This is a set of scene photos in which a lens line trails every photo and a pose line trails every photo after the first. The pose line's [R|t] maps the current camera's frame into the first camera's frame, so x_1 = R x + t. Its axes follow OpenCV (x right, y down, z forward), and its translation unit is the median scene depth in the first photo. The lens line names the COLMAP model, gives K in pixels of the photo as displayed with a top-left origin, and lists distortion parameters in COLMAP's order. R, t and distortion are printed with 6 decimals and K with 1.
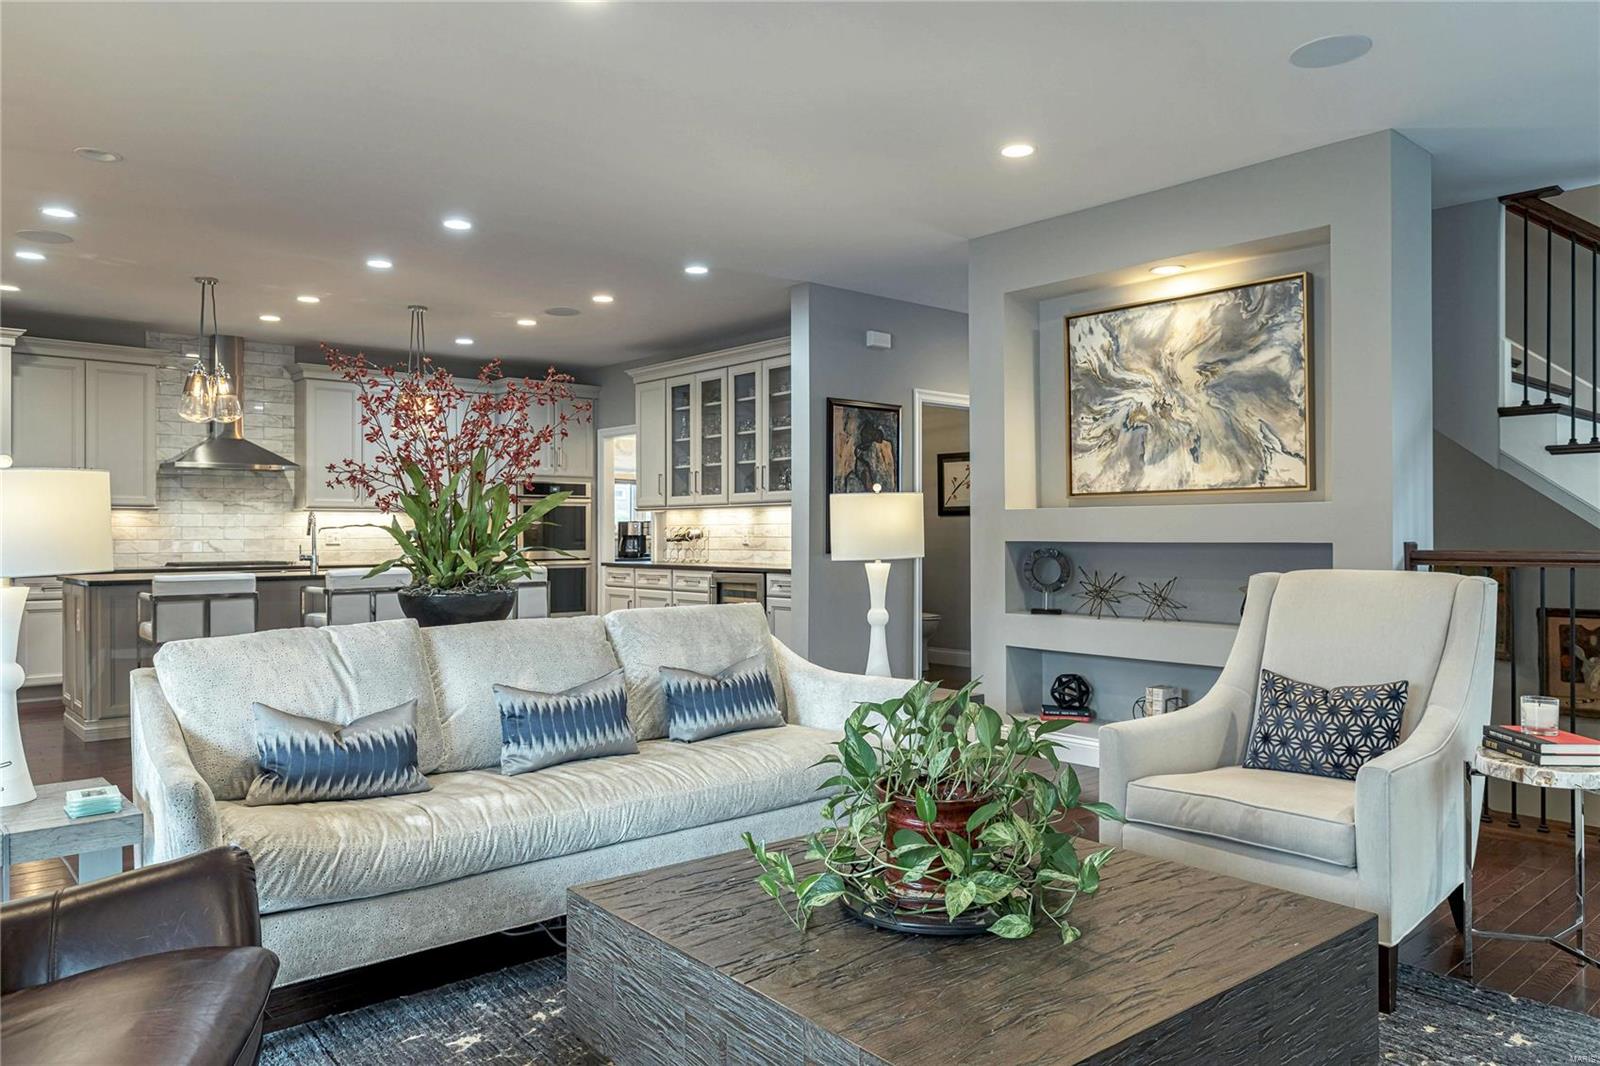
lens RADIAL K [[1083.4, 0, 800.1], [0, 1083.4, 539.9], [0, 0, 1]] dist [-0.002926, -0.000297]
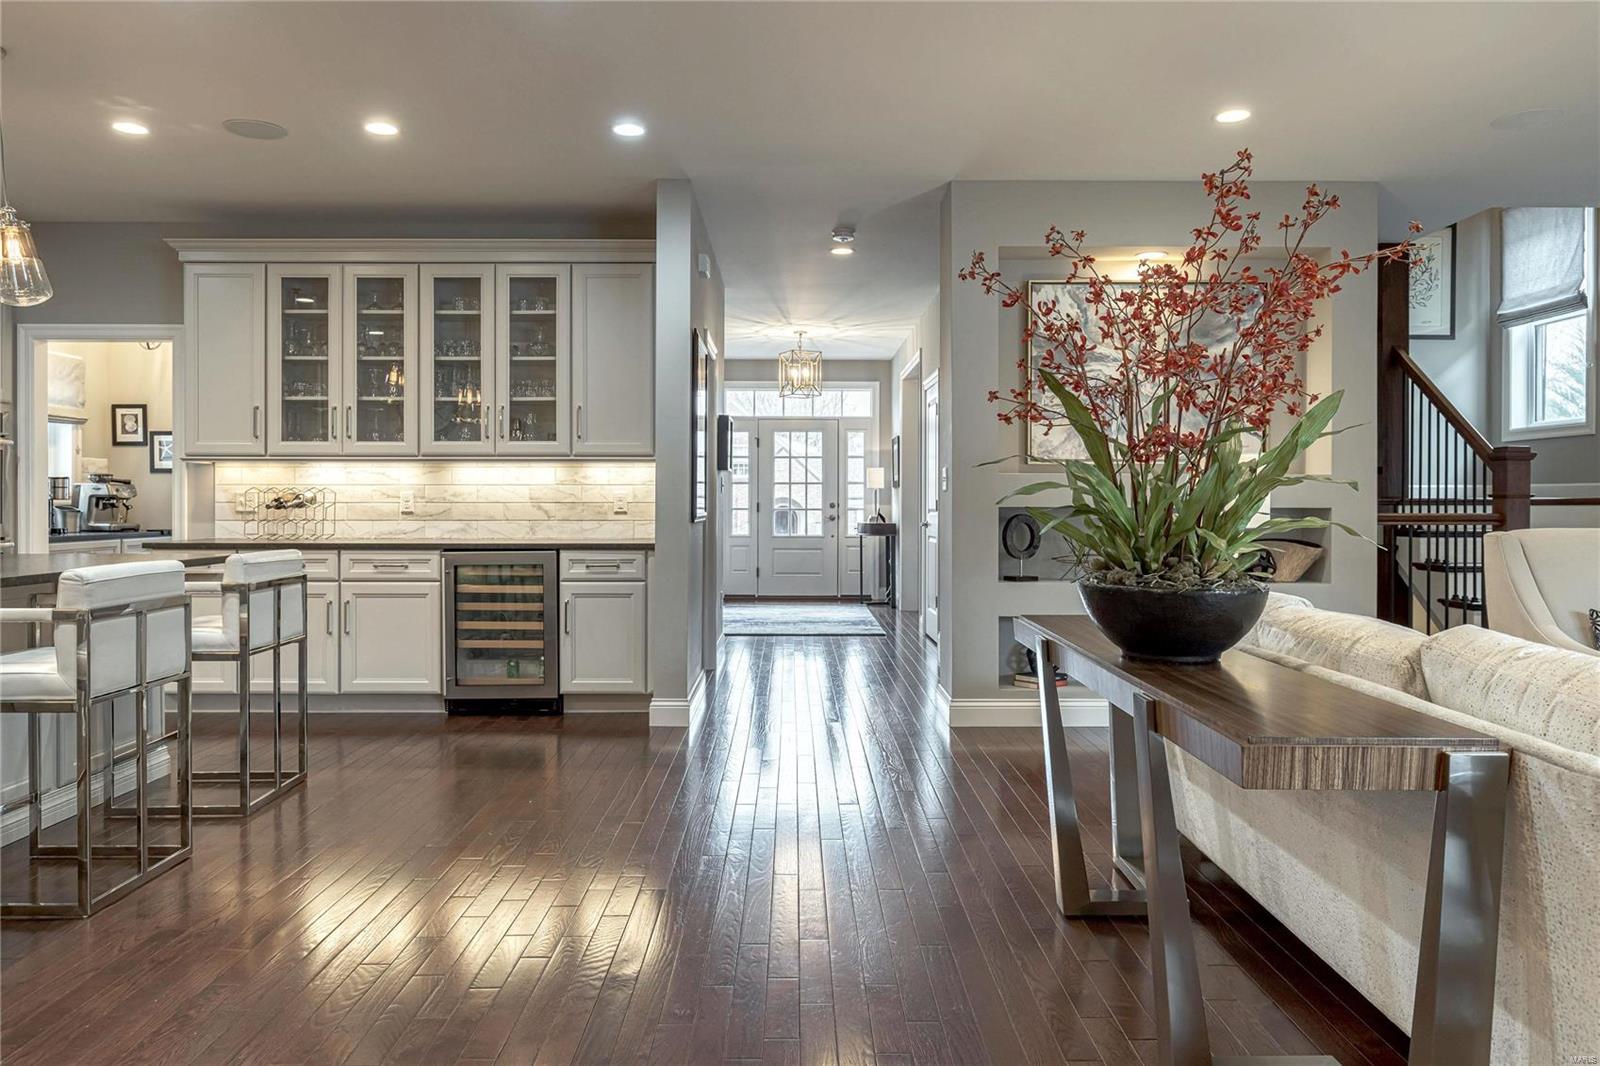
lens RADIAL K [[1083.4, 0, 785.8], [0, 1083.4, 509.8], [0, 0, 1]] dist [-0.002926, -0.000297]
pose [[0.659270, 0.002246, 0.751903, -0.682127], [0.000370, 0.999994, -0.003312, 0.007305], [-0.751906, 0.002461, 0.659266, 0.540259]]
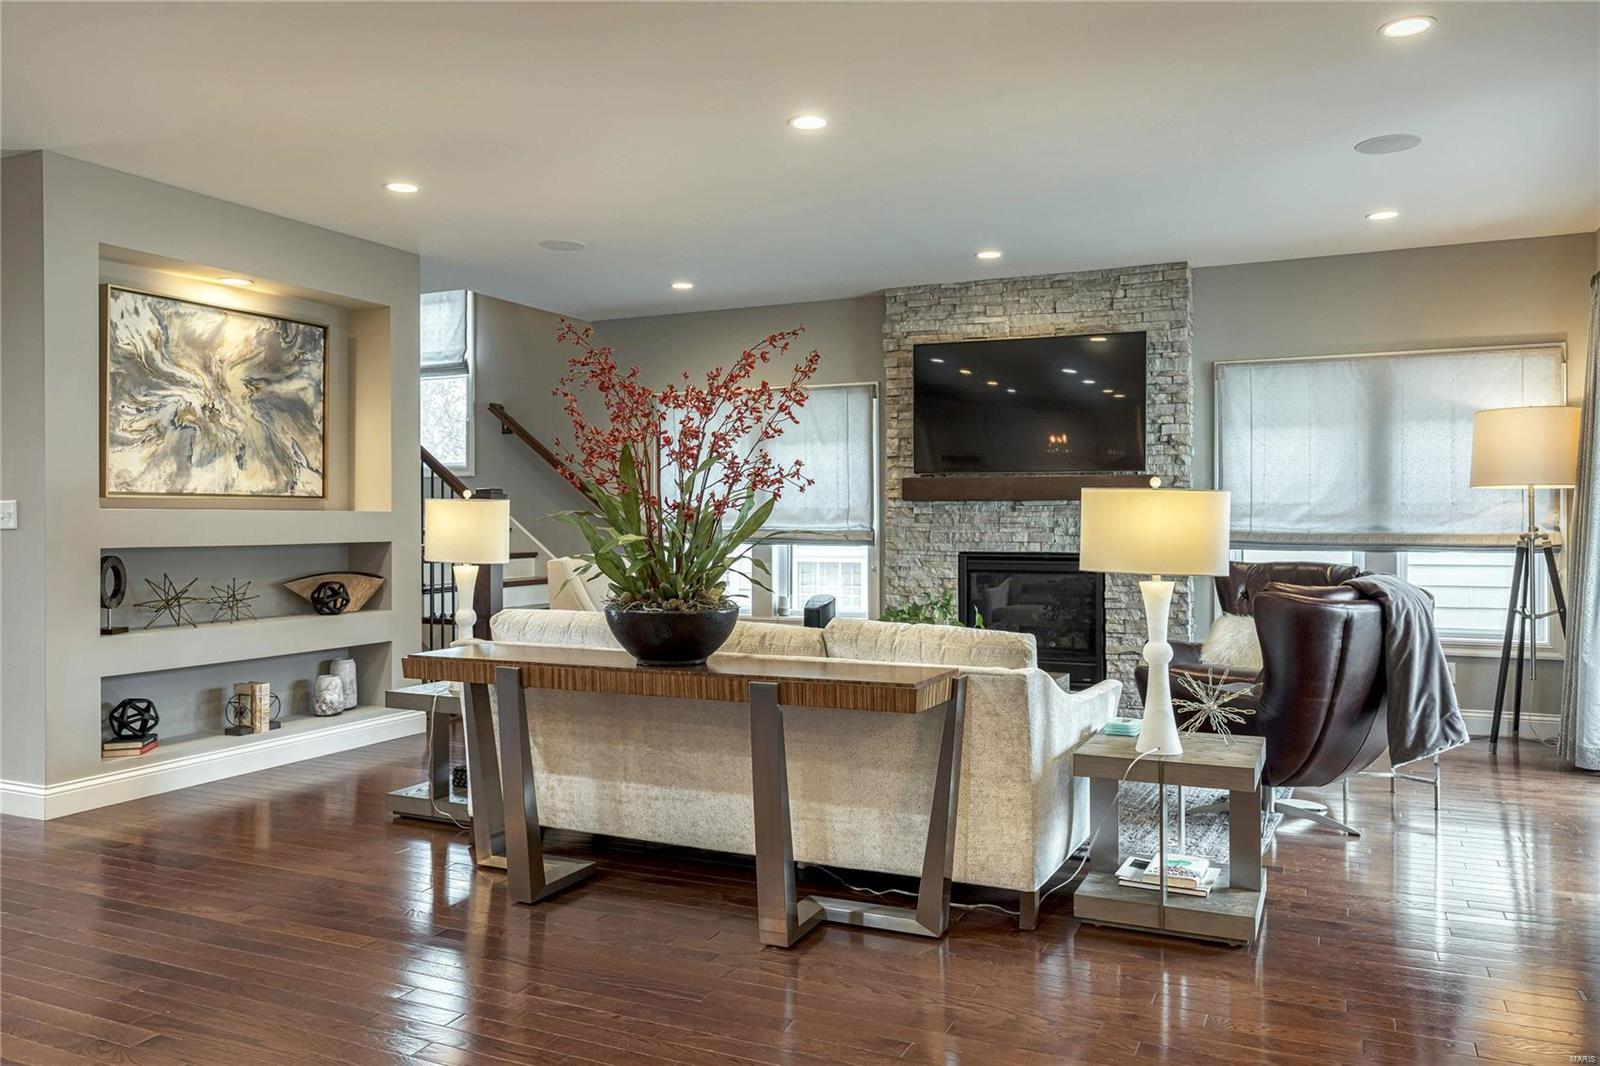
lens RADIAL K [[1156.5, 0, 797.9], [0, 1156.5, 527.3], [0, 0, 1]] dist [-0.007200, -0.007307]
pose [[-0.393220, -0.002065, 0.919442, -0.848985], [0.009097, 0.999940, 0.006136, -0.015958], [-0.919400, 0.010777, -0.393177, 0.902906]]
